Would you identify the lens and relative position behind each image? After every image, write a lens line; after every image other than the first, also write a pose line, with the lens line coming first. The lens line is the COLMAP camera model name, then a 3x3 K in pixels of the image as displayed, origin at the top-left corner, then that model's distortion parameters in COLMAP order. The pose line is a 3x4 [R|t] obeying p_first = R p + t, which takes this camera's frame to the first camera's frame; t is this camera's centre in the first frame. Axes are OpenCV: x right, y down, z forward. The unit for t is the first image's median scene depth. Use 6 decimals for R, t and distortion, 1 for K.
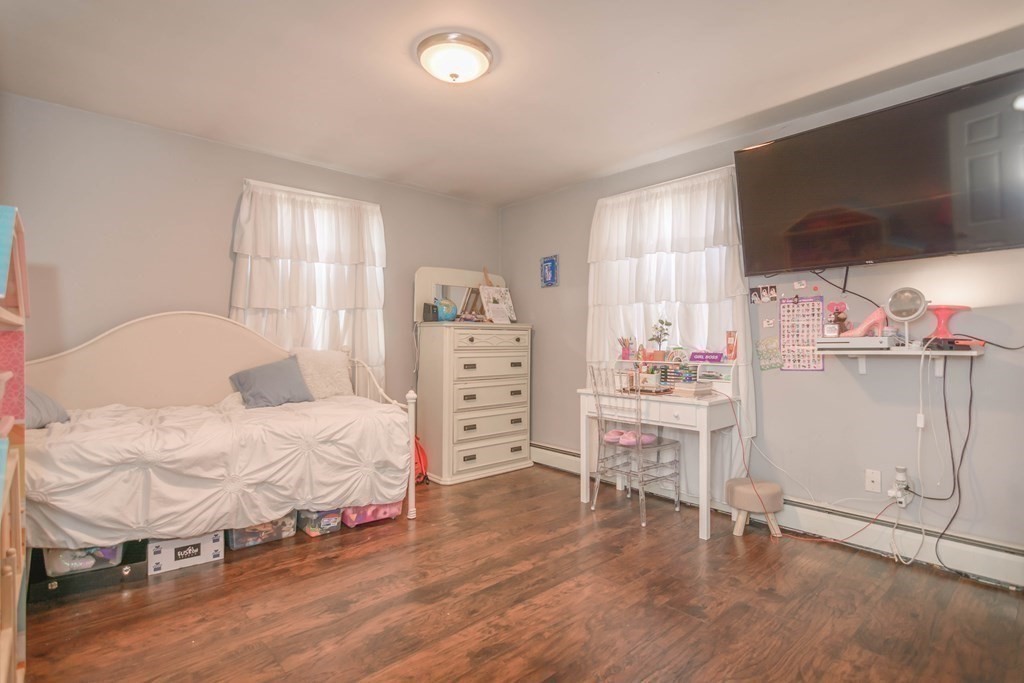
lens RADIAL K [[511.7, 0, 503.8], [0, 511.7, 342.6], [0, 0, 1]] dist [-0.002663, 0.005291]
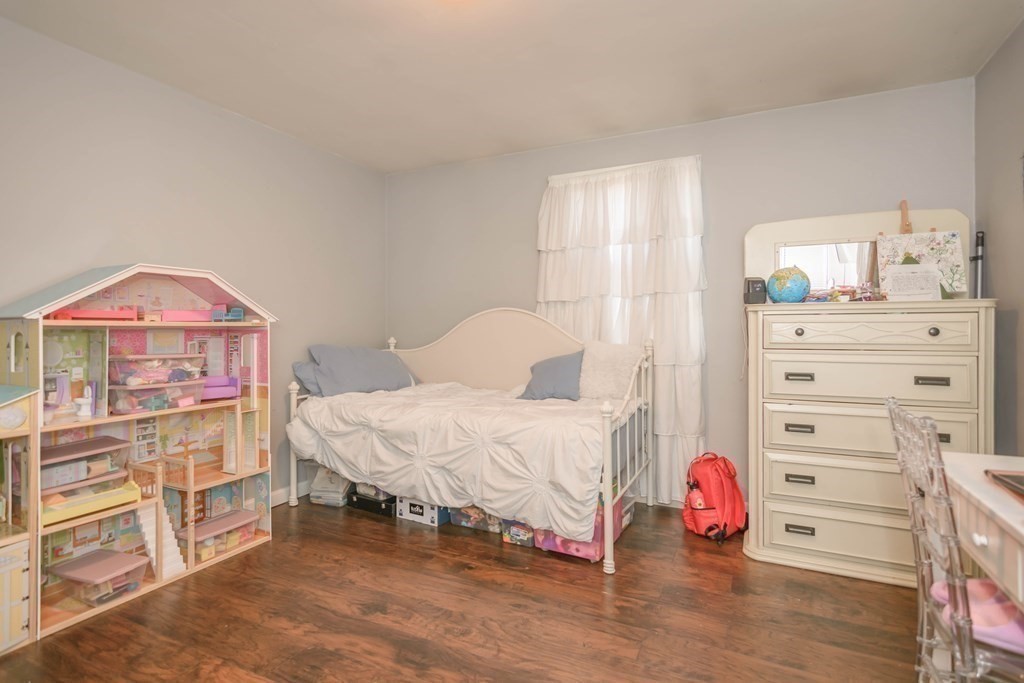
lens RADIAL K [[511.7, 0, 507.4], [0, 511.7, 332.0], [0, 0, 1]] dist [-0.002663, 0.005291]
pose [[0.379185, -0.004108, -0.925312, 0.459399], [-0.002363, 0.999983, -0.005408, -0.001969], [0.925318, 0.004237, 0.379169, 0.589116]]
